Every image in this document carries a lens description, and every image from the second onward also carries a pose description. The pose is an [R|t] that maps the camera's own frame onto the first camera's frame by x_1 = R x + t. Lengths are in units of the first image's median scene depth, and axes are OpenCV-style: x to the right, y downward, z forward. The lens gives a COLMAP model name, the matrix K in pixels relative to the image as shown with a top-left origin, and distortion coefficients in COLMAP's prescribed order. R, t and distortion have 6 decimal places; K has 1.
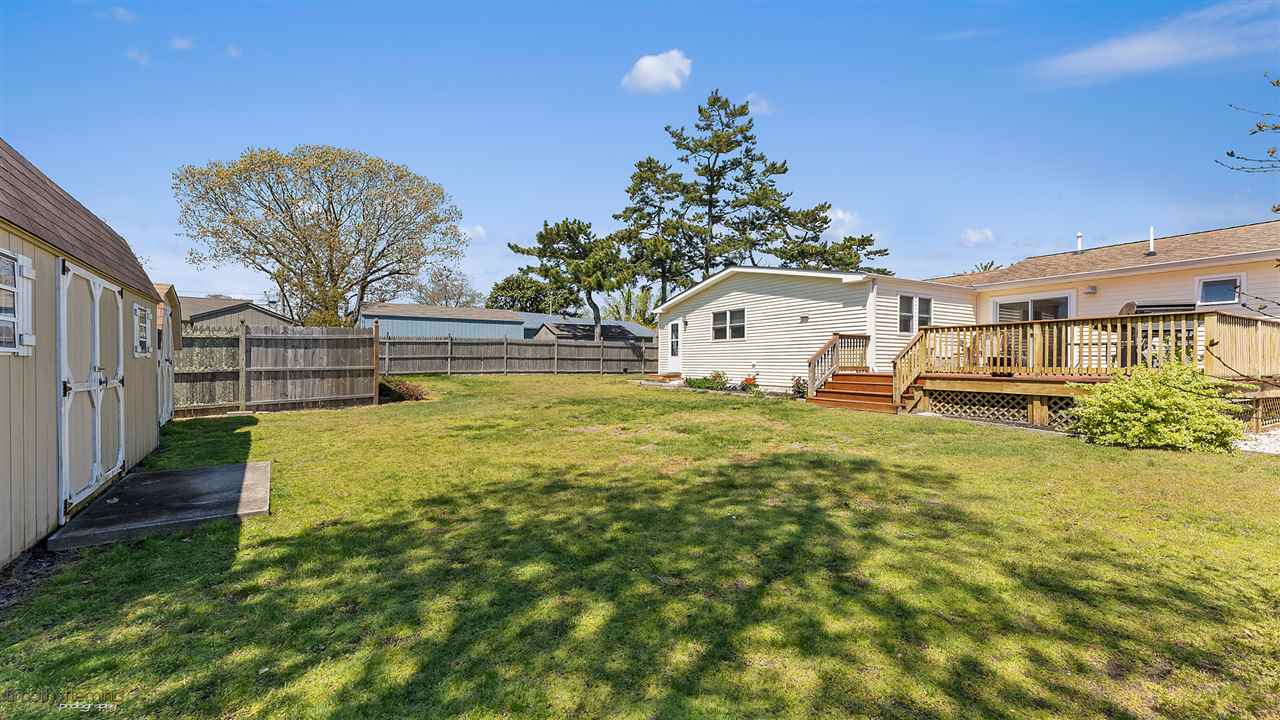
lens RADIAL K [[519.5, 0, 643.2], [0, 519.5, 365.0], [0, 0, 1]] dist [-0.001560, -0.000189]
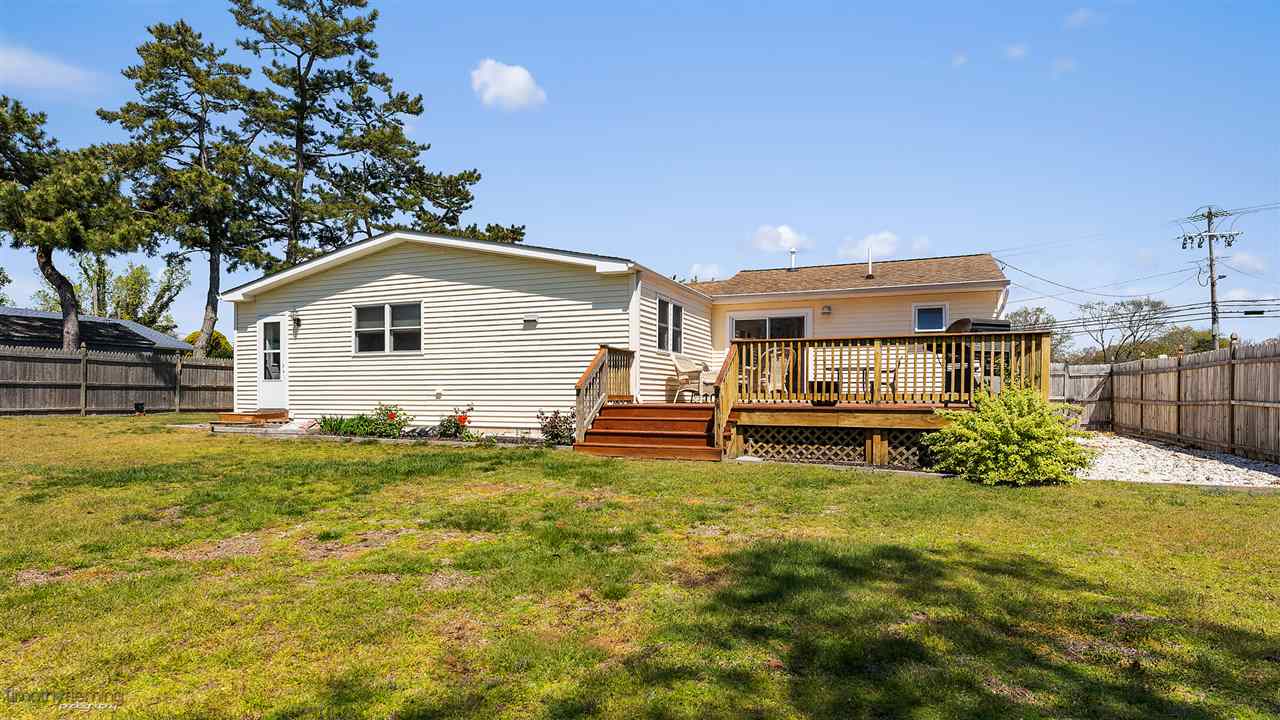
lens RADIAL K [[675.6, 0, 640.0], [0, 675.6, 406.4], [0, 0, 1]] dist [-0.000120, -0.000830]
pose [[0.782404, -0.013571, 0.622623, -0.059734], [0.005724, 0.999877, 0.014602, 0.002110], [-0.622745, -0.007861, 0.782386, 0.129073]]
